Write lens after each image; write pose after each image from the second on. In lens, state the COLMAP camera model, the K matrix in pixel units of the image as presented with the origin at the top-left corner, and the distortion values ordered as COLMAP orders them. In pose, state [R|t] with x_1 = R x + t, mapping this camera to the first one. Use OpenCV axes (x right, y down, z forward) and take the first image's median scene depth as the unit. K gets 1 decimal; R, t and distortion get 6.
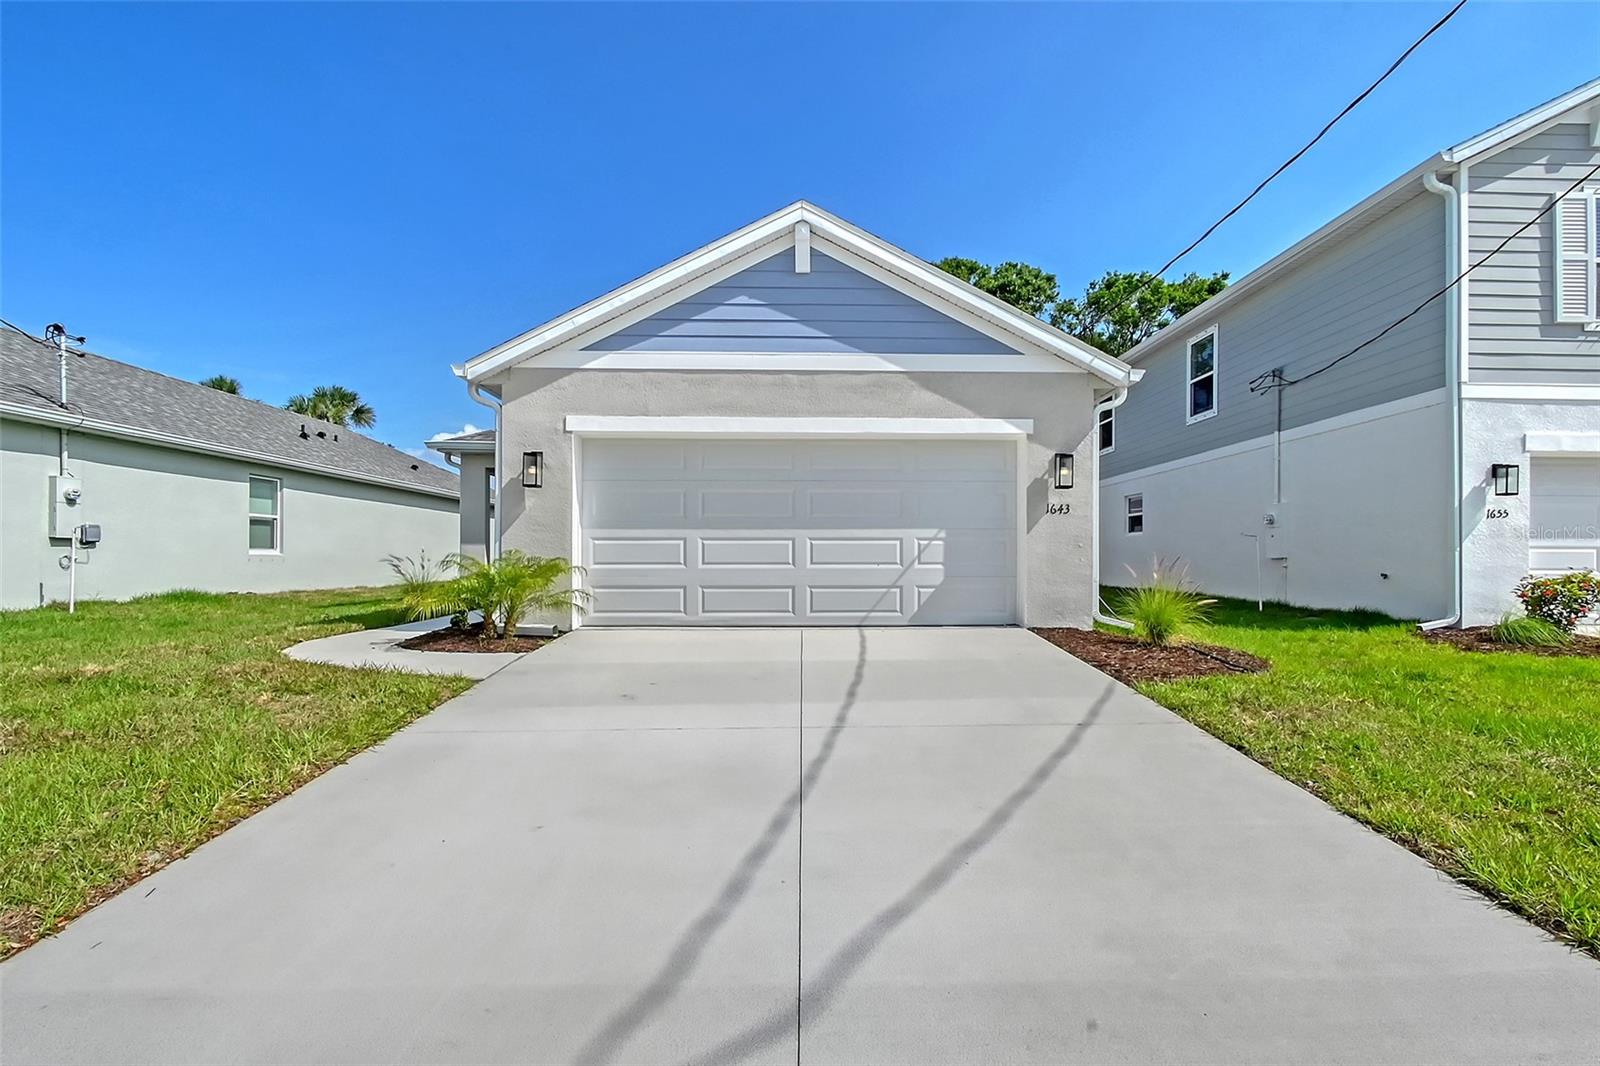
lens RADIAL K [[711.3, 0, 798.9], [0, 711.3, 546.6], [0, 0, 1]] dist [-0.001283, -0.001288]
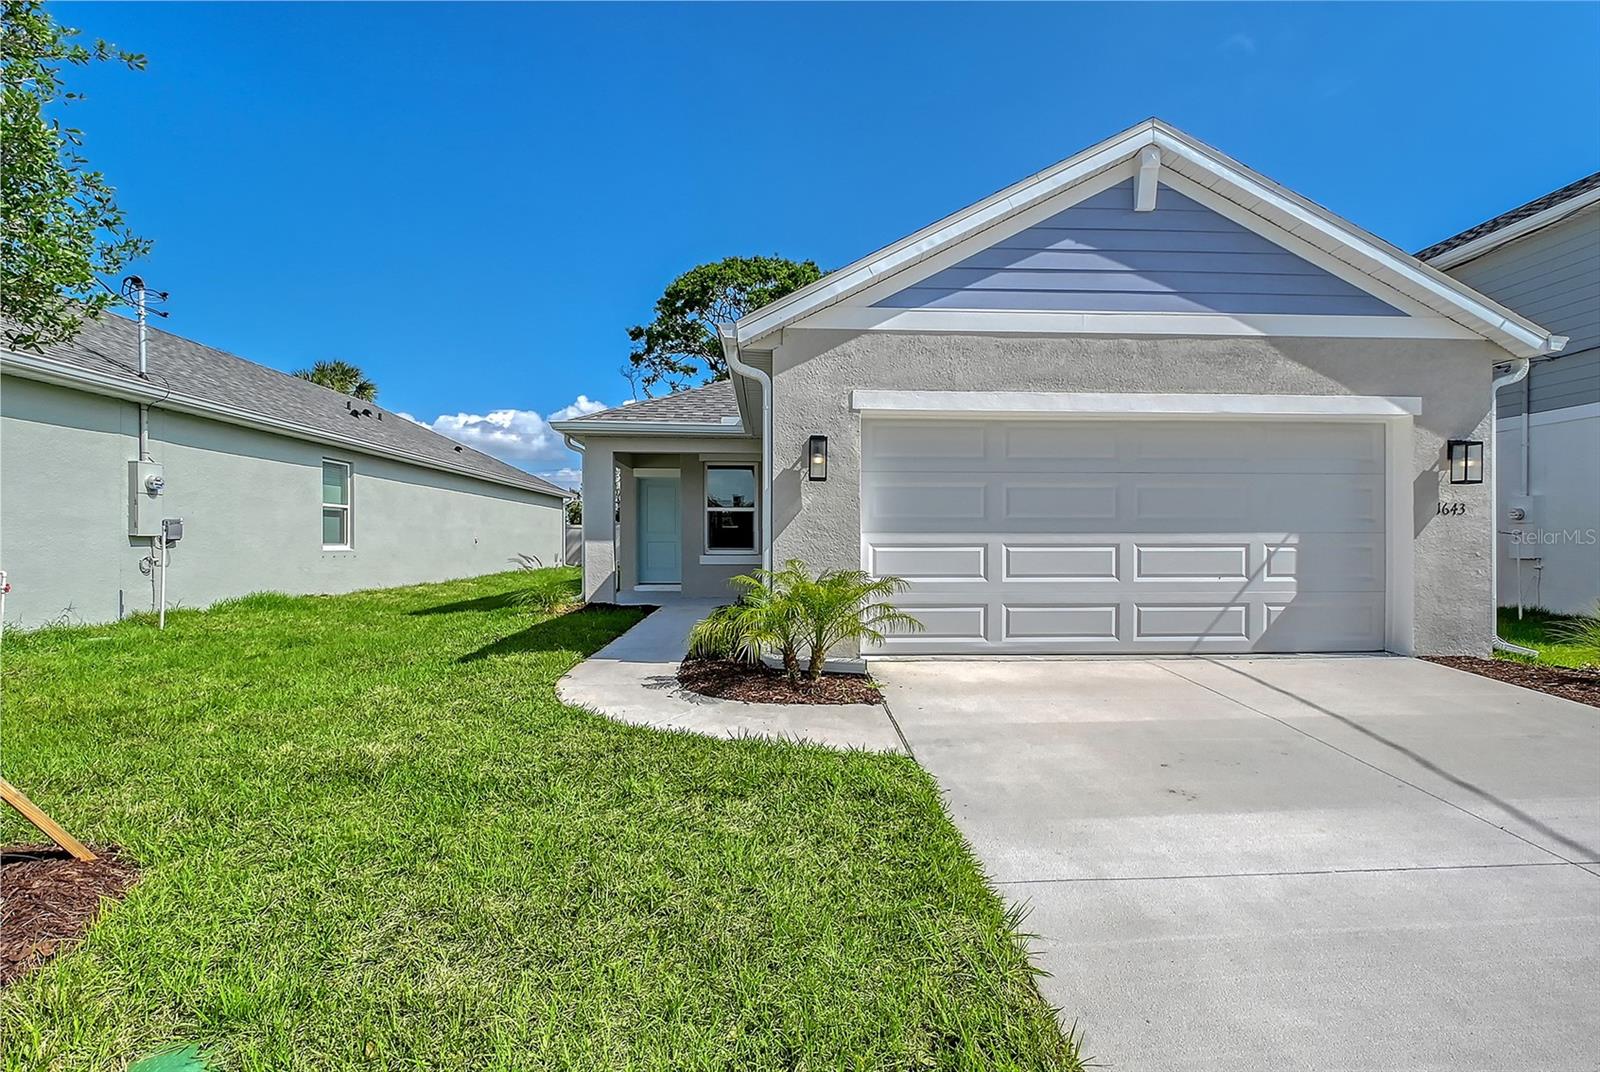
lens RADIAL K [[738.5, 0, 805.8], [0, 738.5, 538.5], [0, 0, 1]] dist [-0.000503, 0.000089]
pose [[0.999894, 0.001839, 0.014441, -0.374544], [-0.001988, 0.999945, 0.010321, -0.026439], [-0.014421, -0.010348, 0.999842, 0.172605]]
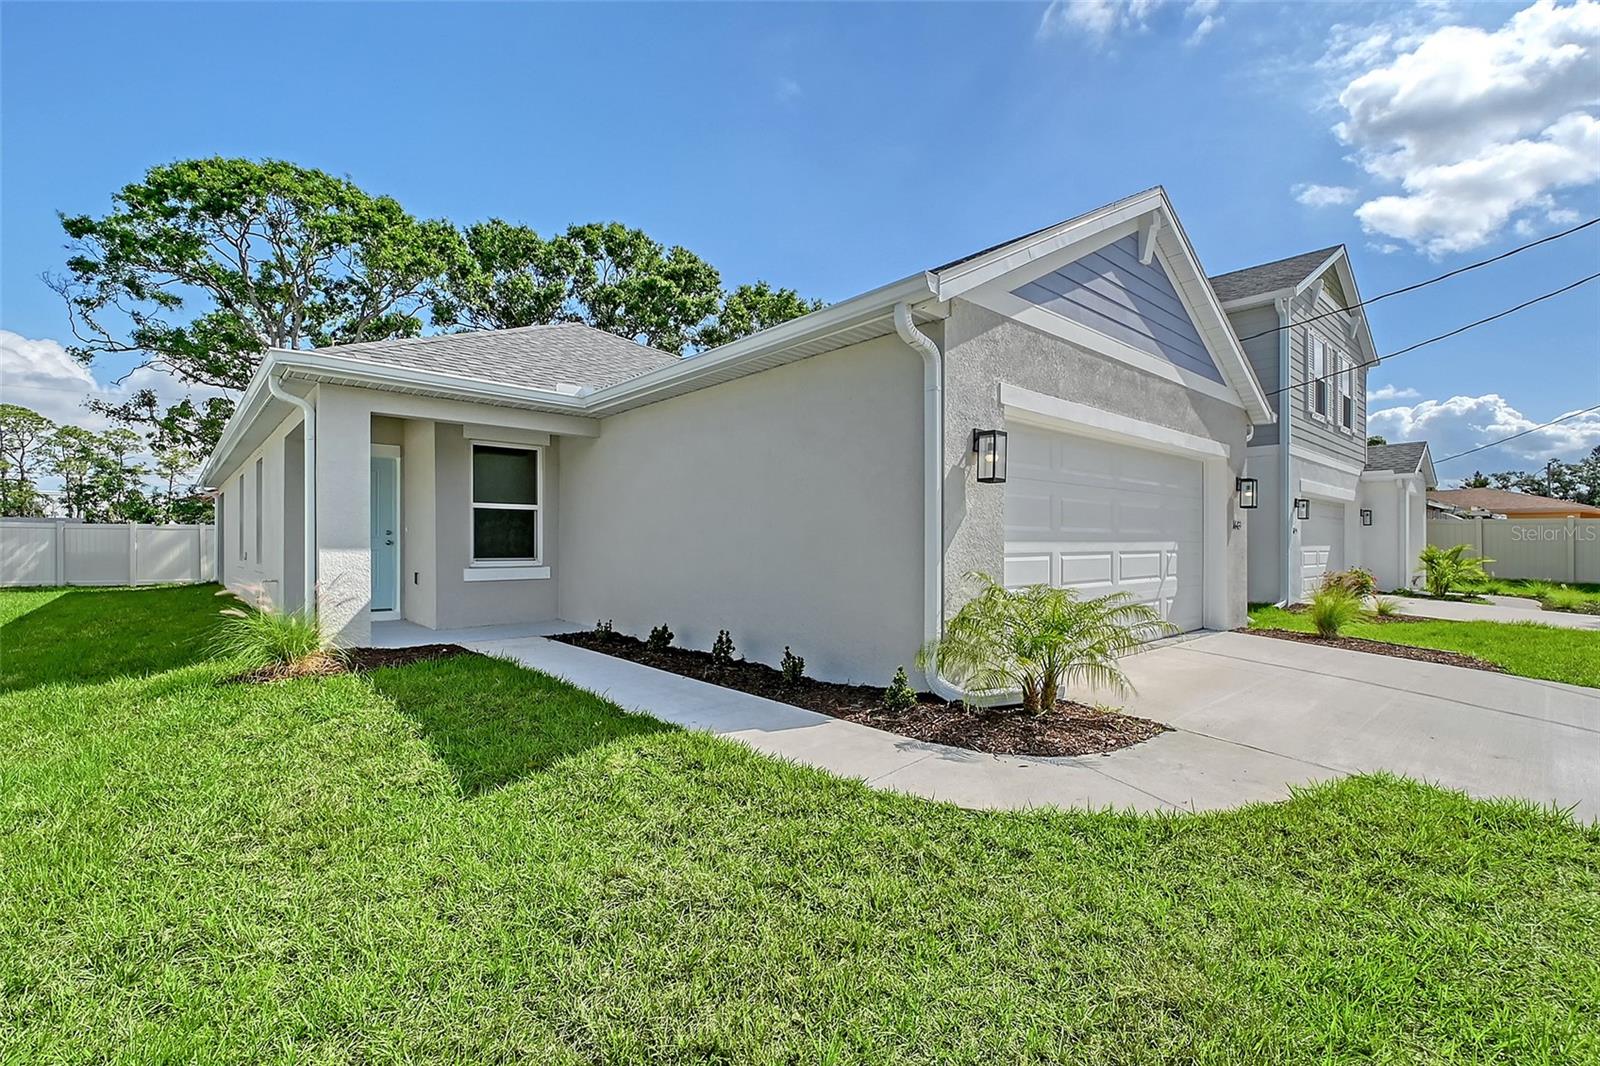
lens RADIAL K [[711.3, 0, 834.9], [0, 711.3, 540.9], [0, 0, 1]] dist [-0.001283, -0.001288]
pose [[0.751120, 0.003101, 0.660159, -0.873839], [-0.009219, 0.999941, 0.005792, -0.028457], [-0.660102, -0.010437, 0.751104, 0.556244]]
